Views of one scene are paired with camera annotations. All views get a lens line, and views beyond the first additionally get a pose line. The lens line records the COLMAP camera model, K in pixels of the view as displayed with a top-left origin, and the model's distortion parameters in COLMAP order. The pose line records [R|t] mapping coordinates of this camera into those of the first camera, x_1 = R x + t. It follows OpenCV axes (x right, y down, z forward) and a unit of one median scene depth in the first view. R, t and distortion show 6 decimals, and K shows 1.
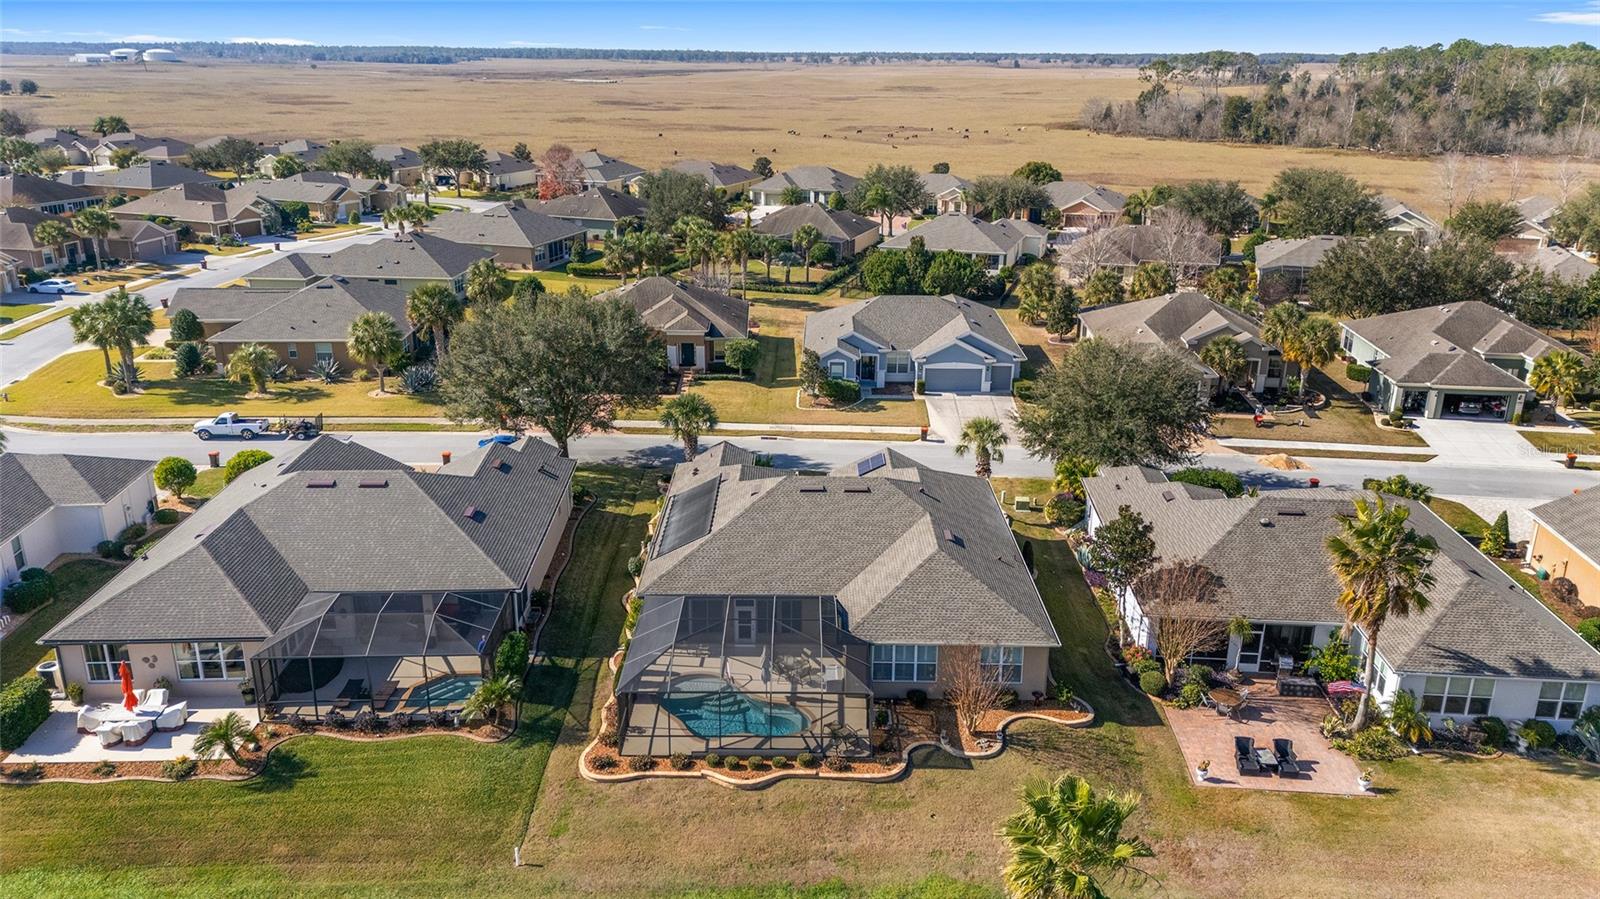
lens RADIAL K [[1167.7, 0, 803.2], [0, 1167.7, 443.9], [0, 0, 1]] dist [0.090979, -0.096436]
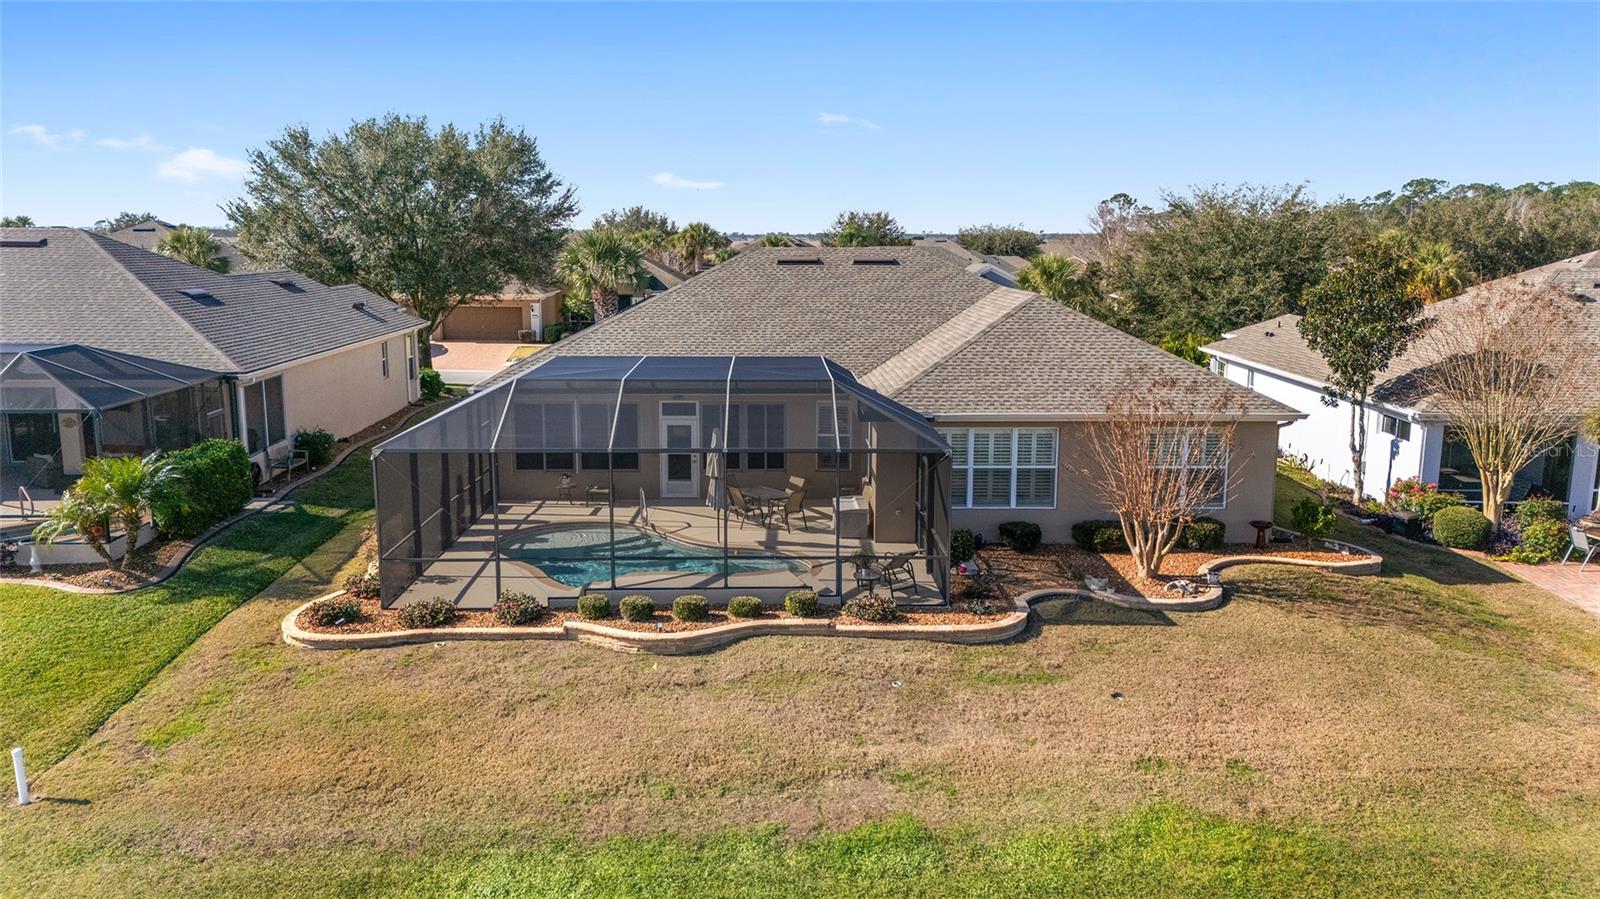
lens RADIAL K [[1167.7, 0, 803.2], [0, 1167.7, 443.9], [0, 0, 1]] dist [0.090979, -0.096436]
pose [[0.999430, -0.008864, 0.032571, -0.008332], [0.013599, 0.988867, -0.148179, 0.188672], [-0.030895, 0.148538, 0.988424, 0.380120]]
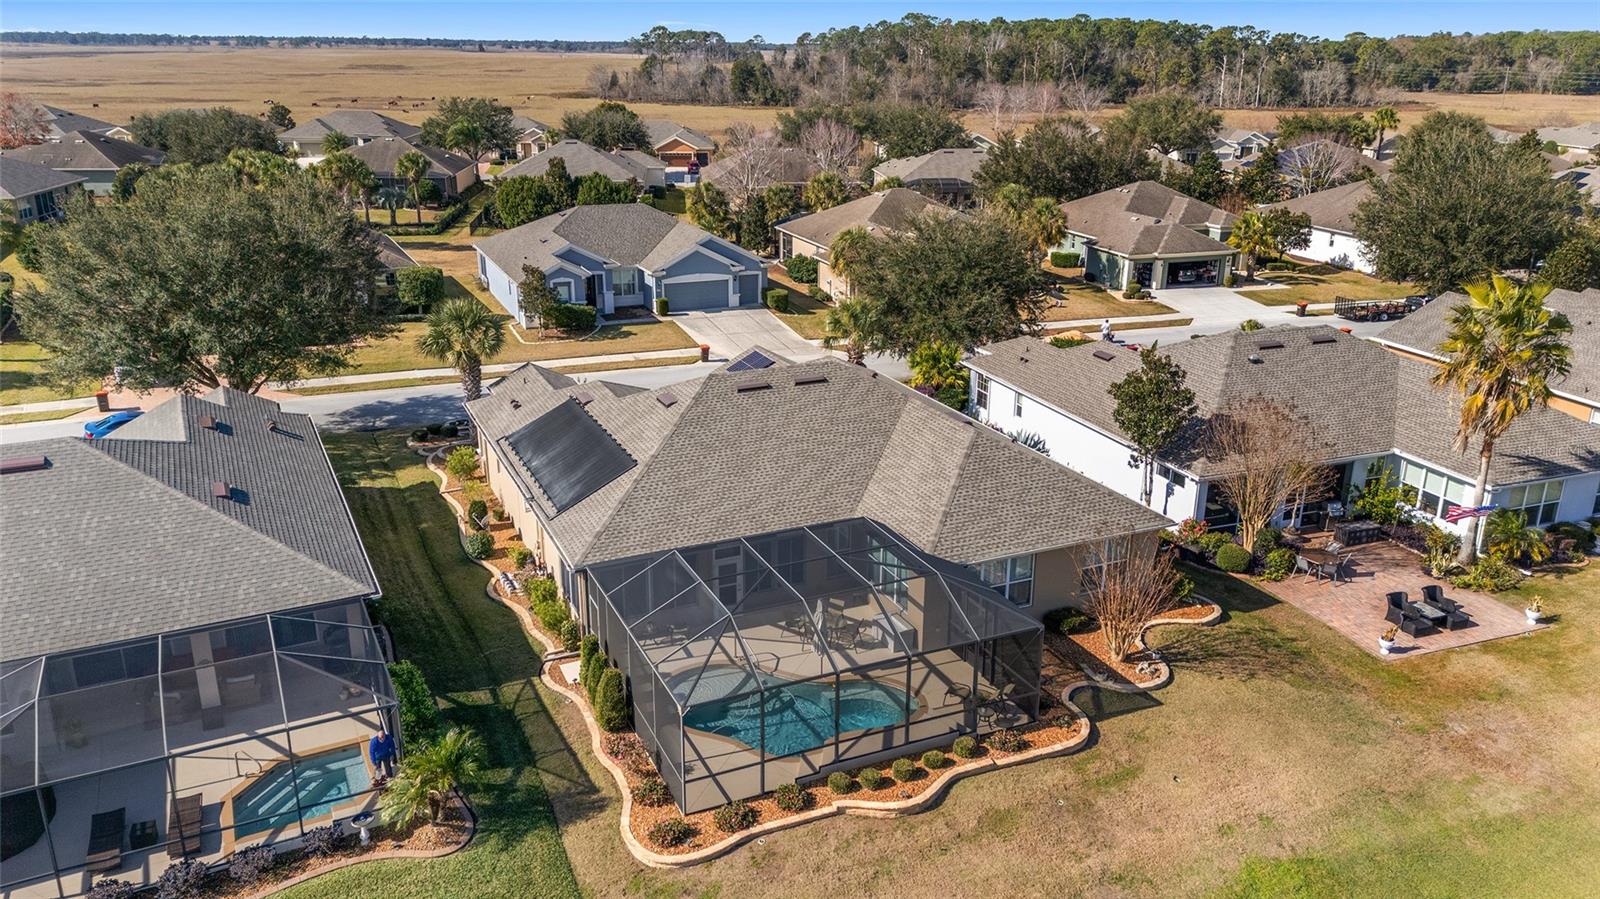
lens RADIAL K [[1167.7, 0, 803.2], [0, 1167.7, 443.9], [0, 0, 1]] dist [0.090979, -0.096436]
pose [[0.907807, -0.136651, 0.396501, -0.217232], [0.133831, 0.990389, 0.034918, 0.046036], [-0.397462, 0.021365, 0.917370, 0.296604]]
